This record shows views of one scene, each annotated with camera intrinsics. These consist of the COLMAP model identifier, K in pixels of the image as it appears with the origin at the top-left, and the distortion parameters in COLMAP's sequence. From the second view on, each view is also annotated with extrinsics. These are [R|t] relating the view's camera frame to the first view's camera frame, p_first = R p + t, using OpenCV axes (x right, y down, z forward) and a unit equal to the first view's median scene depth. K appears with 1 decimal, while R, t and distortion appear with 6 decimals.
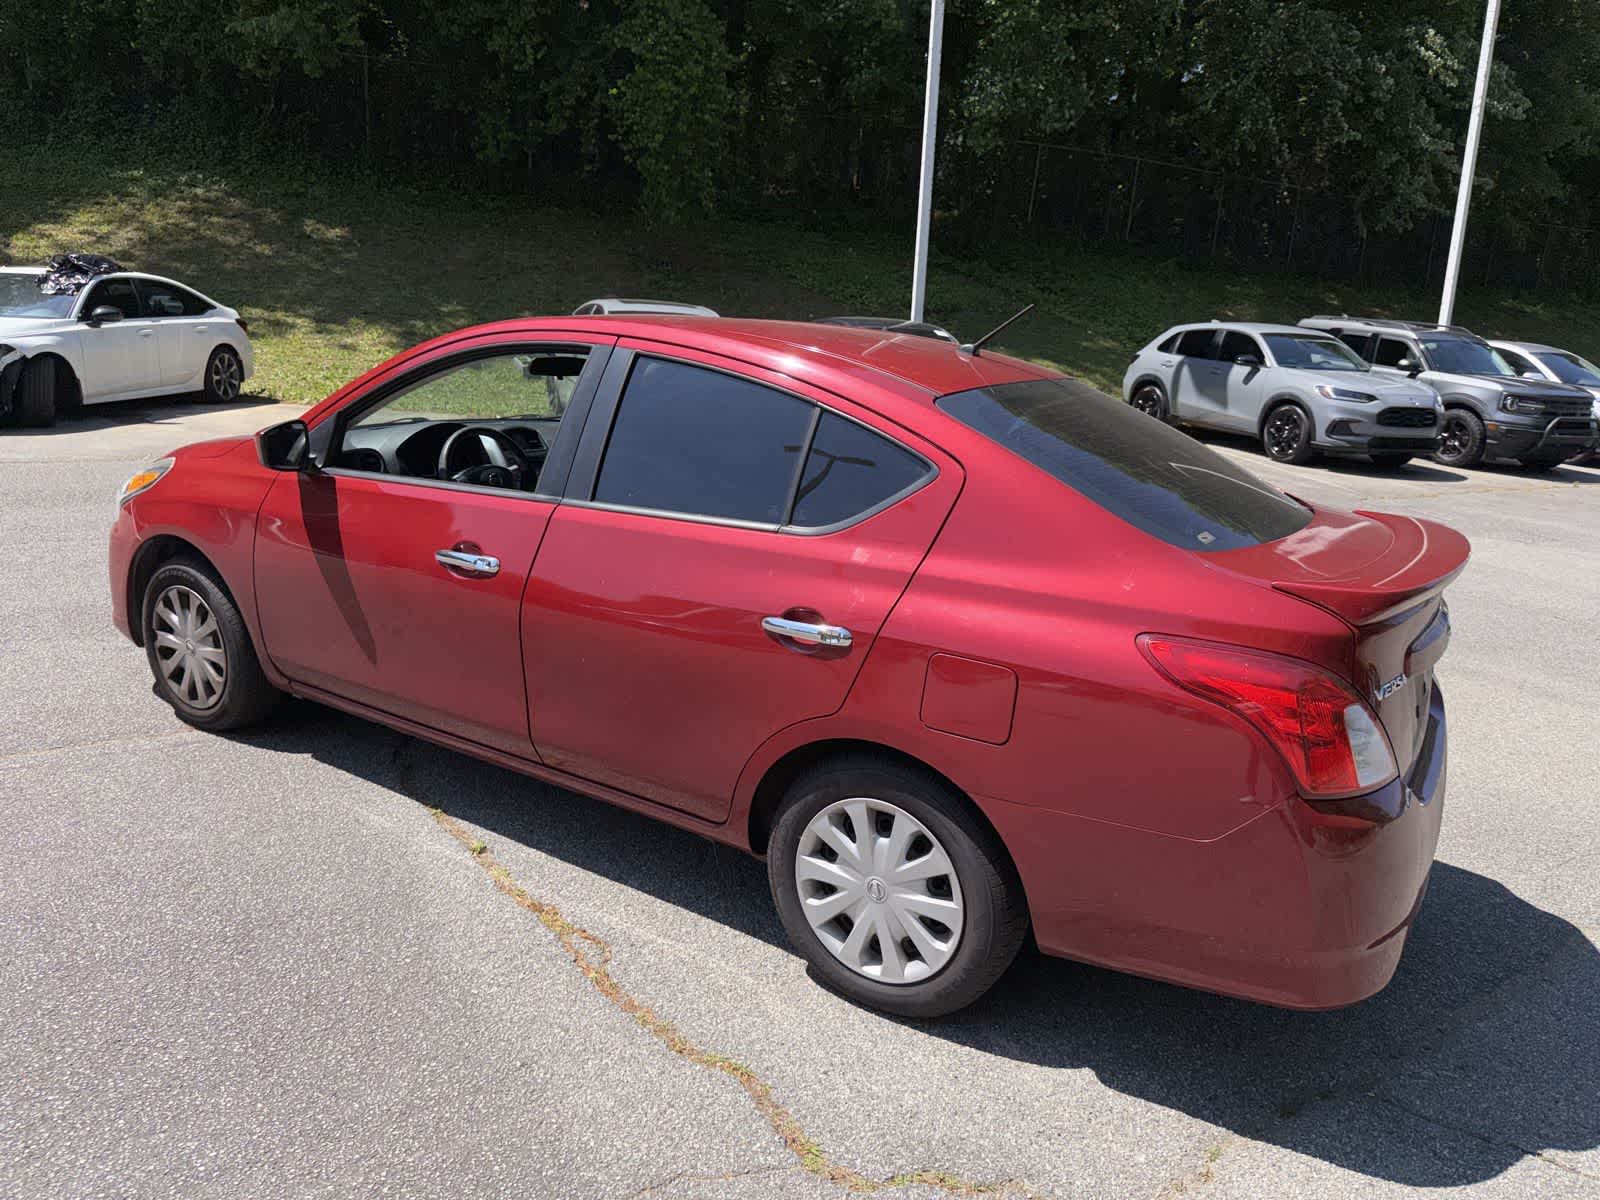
lens RADIAL K [[1117.0, 0, 803.6], [0, 1117.0, 622.4], [0, 0, 1]] dist [0.016167, -0.030238]
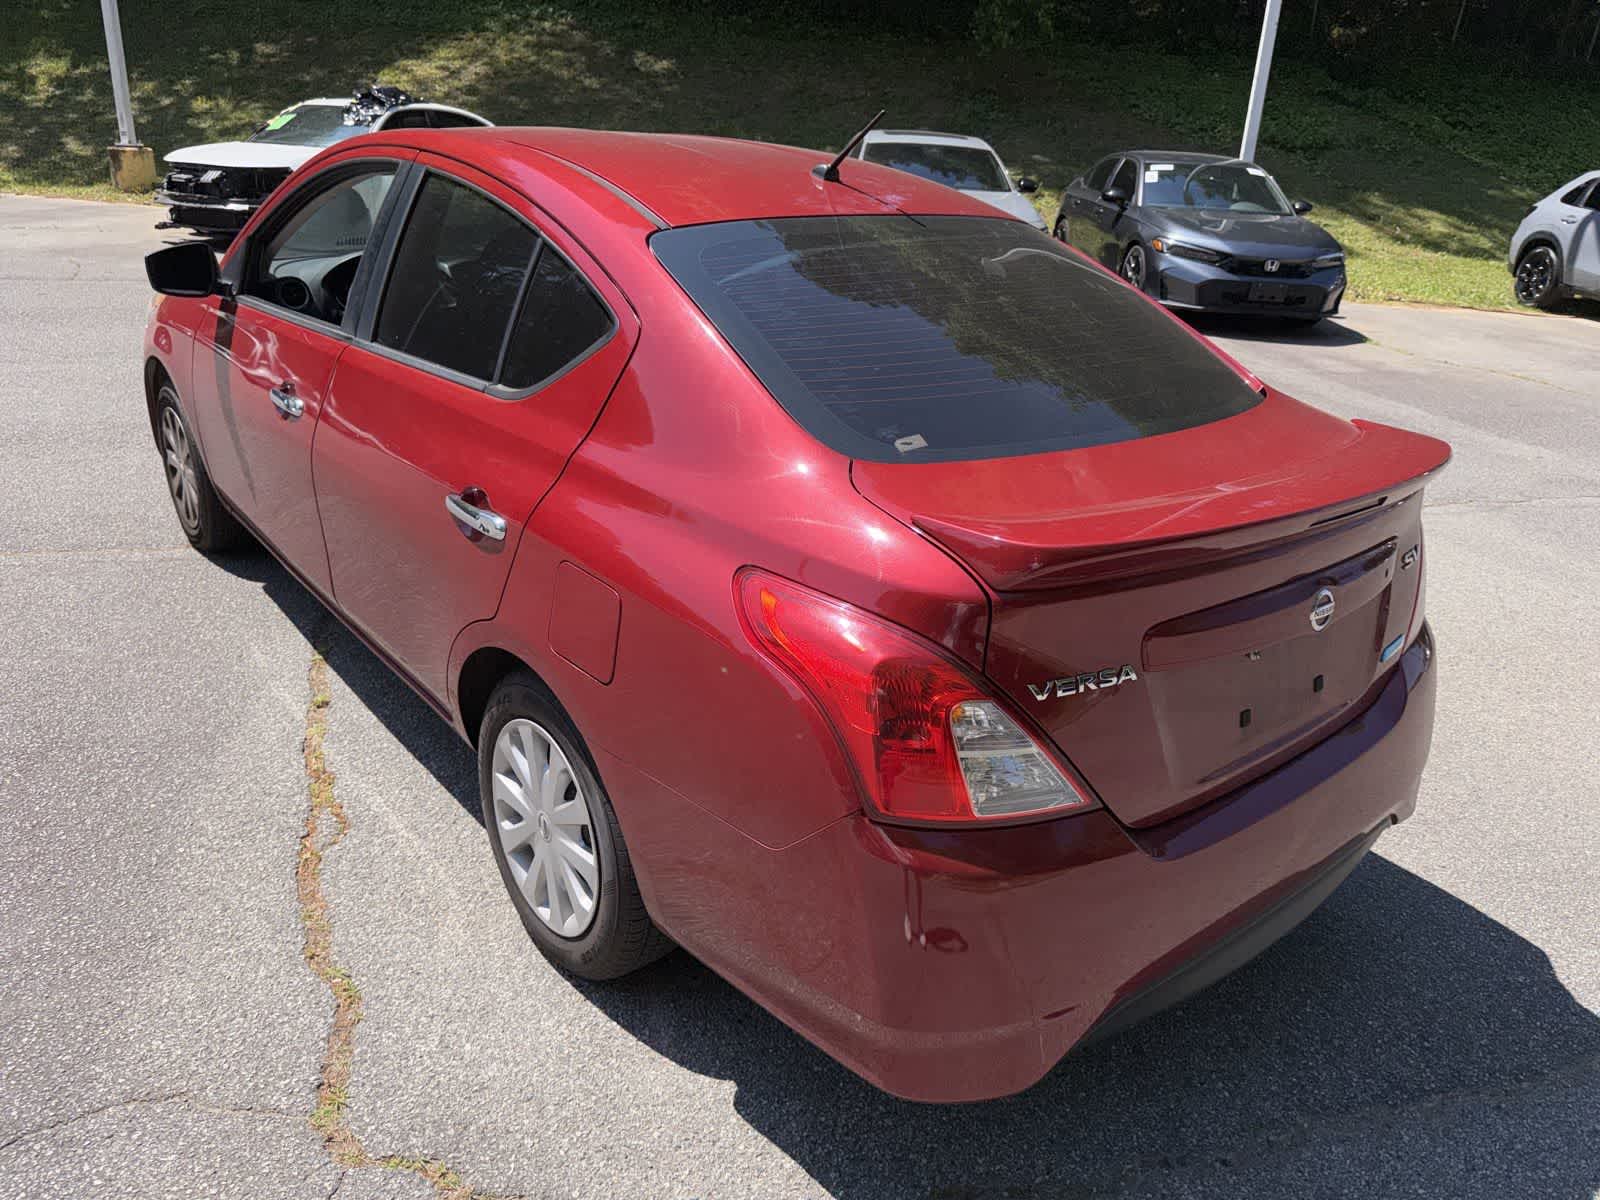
lens RADIAL K [[1117.0, 0, 803.6], [0, 1117.0, 622.4], [0, 0, 1]] dist [0.016167, -0.030238]
pose [[0.946942, 0.128785, -0.294474, 0.084927], [-0.090389, 0.985942, 0.140527, -0.009231], [0.308433, -0.106454, 0.945271, 0.046746]]
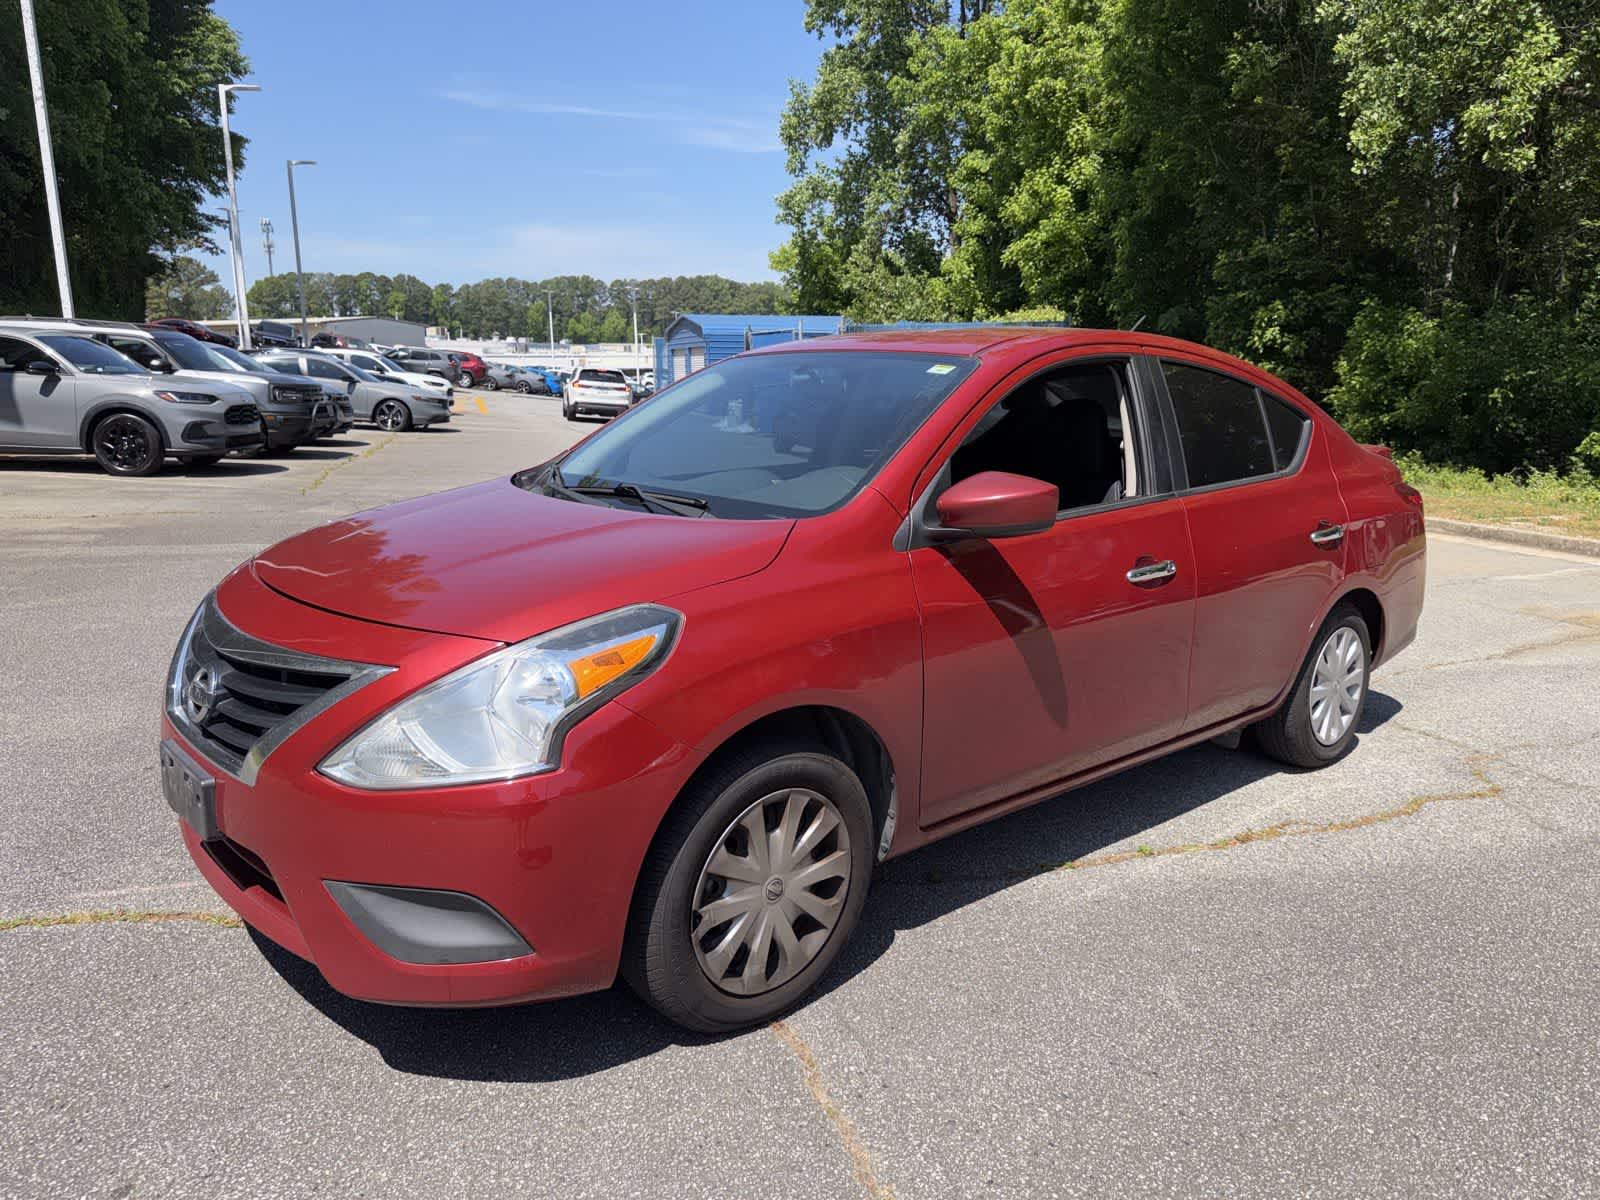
lens RADIAL K [[1117.3, 0, 809.9], [0, 1117.3, 608.9], [0, 0, 1]] dist [0.029716, -0.050173]
pose [[0.280694, -0.245134, 0.927966, -0.279112], [0.251369, 0.951864, 0.175412, -0.058508], [-0.926296, 0.184024, 0.328801, 0.197744]]
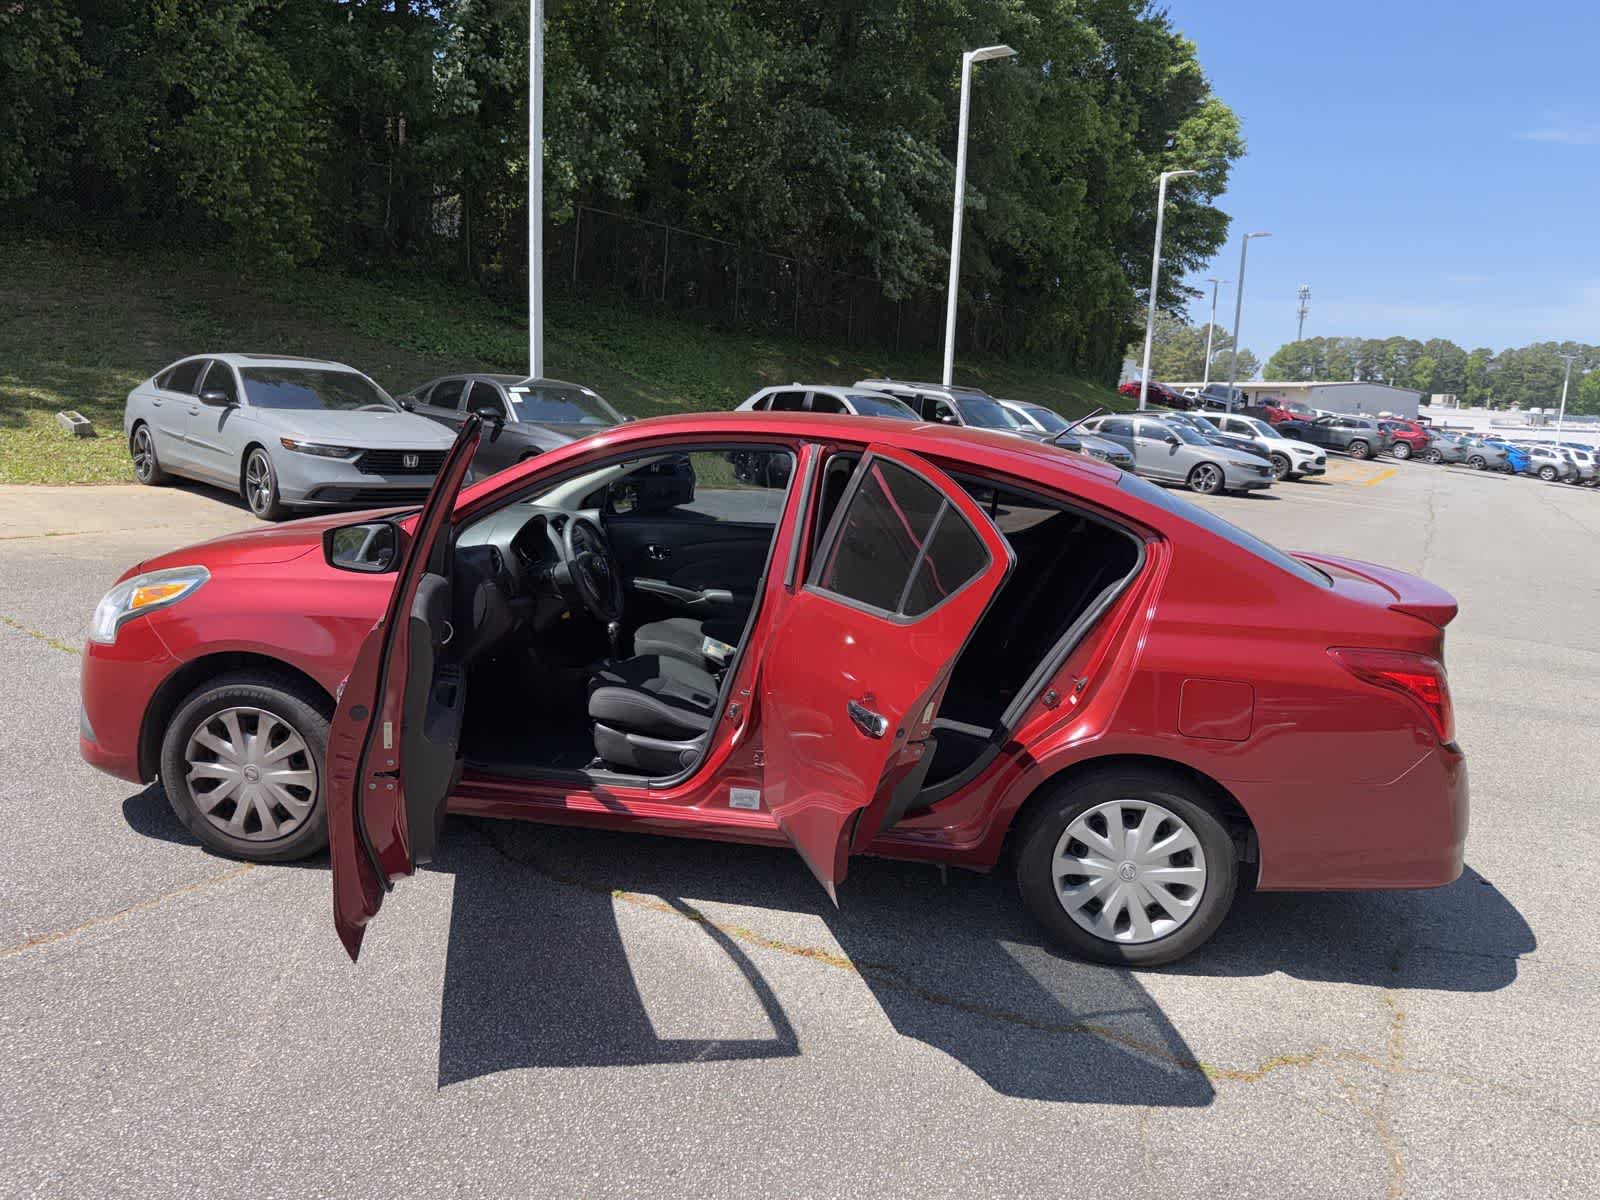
lens RADIAL K [[1100.6, 0, 809.8], [0, 1100.6, 620.9], [0, 0, 1]] dist [0.083827, -0.134868]
pose [[0.899026, -0.083433, 0.429874, -0.136052], [0.100057, 0.994850, -0.016168, -0.010838], [-0.426312, 0.057547, 0.902744, -0.002259]]
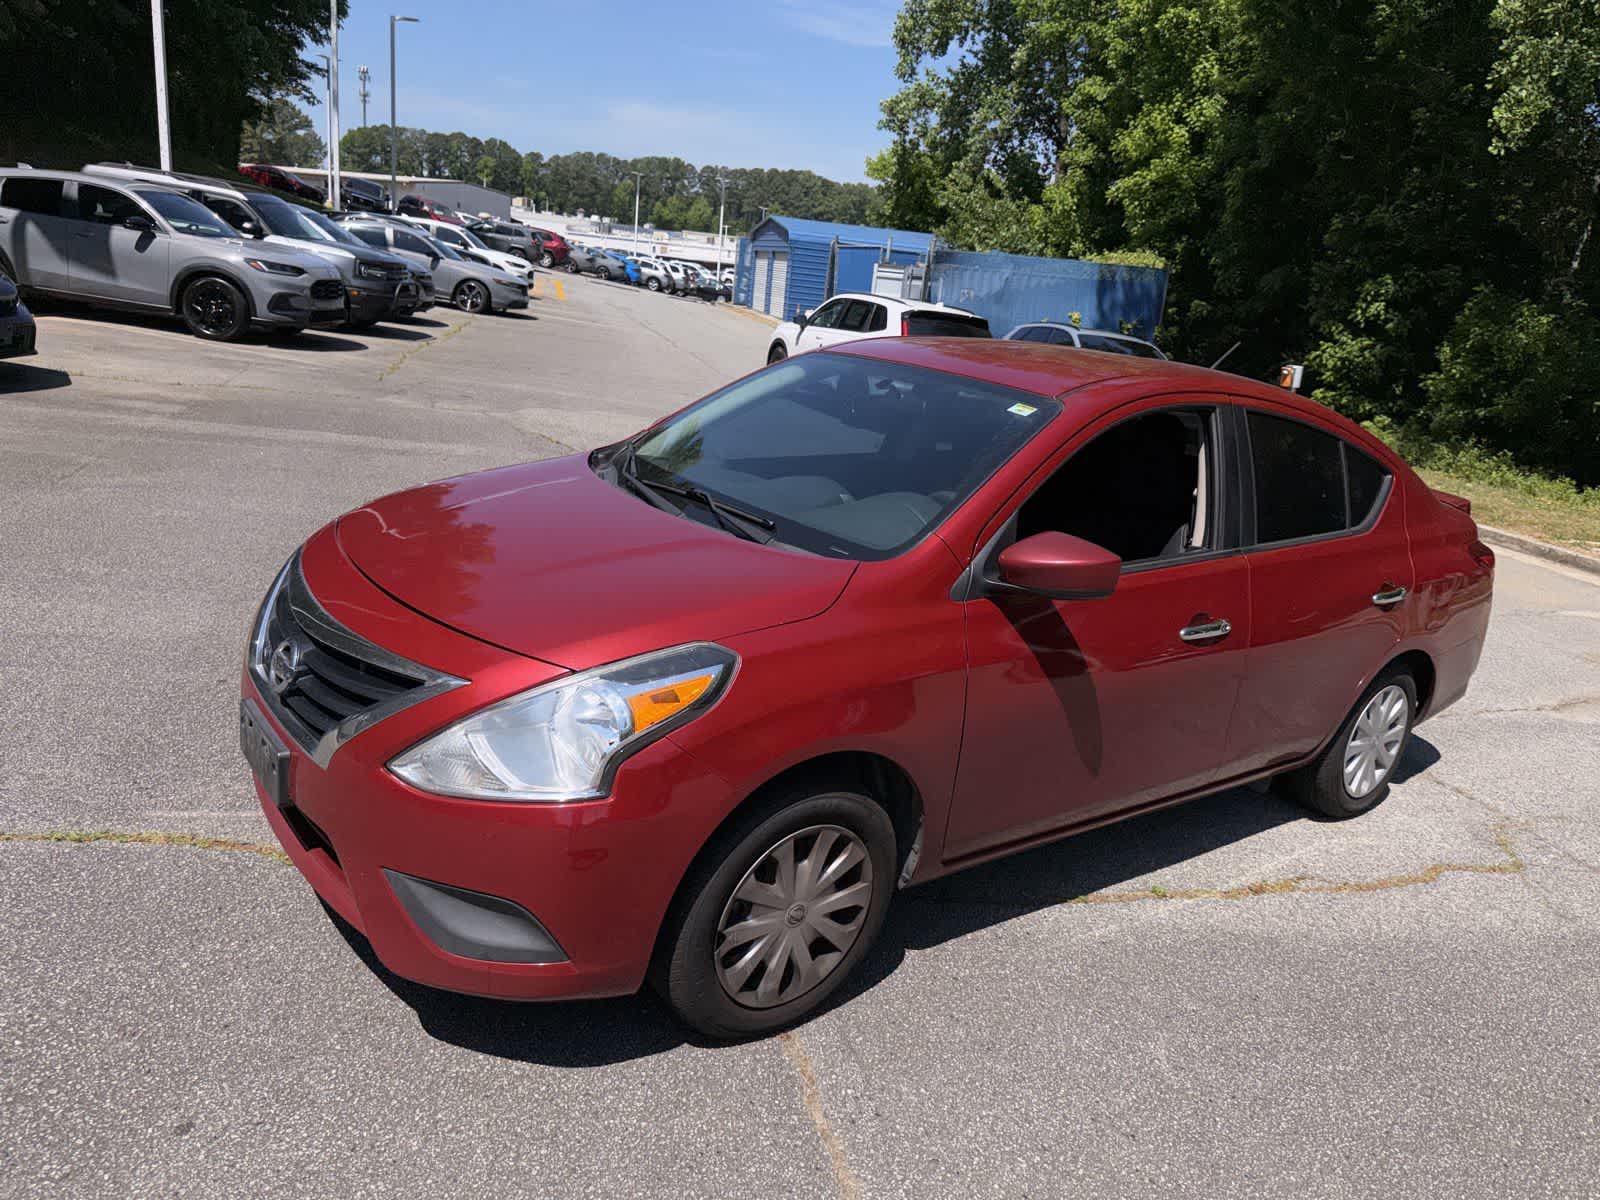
lens RADIAL K [[1117.0, 0, 803.6], [0, 1117.0, 622.4], [0, 0, 1]] dist [0.016167, -0.030238]
pose [[0.356670, -0.287915, 0.888758, -0.278583], [0.146387, 0.956799, 0.251210, -0.077628], [-0.922690, 0.040503, 0.383408, 0.195098]]
